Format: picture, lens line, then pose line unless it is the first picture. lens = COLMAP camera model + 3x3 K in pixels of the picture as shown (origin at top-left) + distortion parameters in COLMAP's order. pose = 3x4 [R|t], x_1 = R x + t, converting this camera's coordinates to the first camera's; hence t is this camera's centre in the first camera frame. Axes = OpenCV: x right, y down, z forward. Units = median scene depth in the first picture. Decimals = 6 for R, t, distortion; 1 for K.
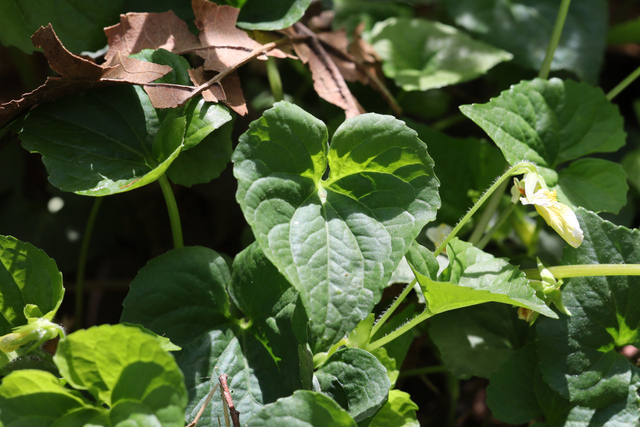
lens RADIAL K [[1869.4, 0, 320.1], [0, 1869.4, 213.6], [0, 0, 1]] dist [-0.109878, 0.000000]
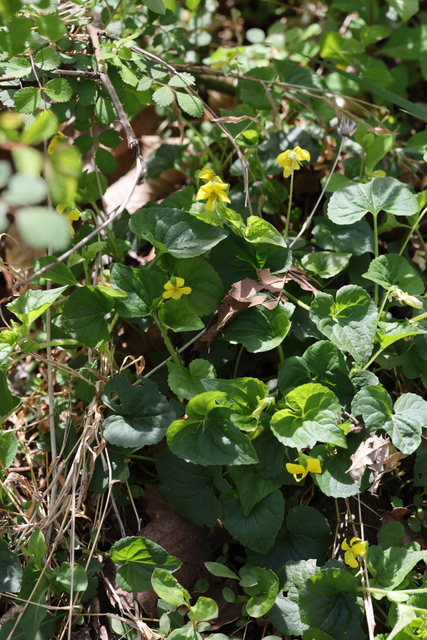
lens RADIAL K [[1869.4, 0, 213.4], [0, 1869.4, 320.0], [0, 0, 1]] dist [-0.109878, 0.000000]
pose [[0.857932, -0.319223, 0.402553, -1.266661], [0.342185, 0.939501, 0.015747, -0.115801], [-0.383226, 0.124238, 0.915261, -1.455584]]
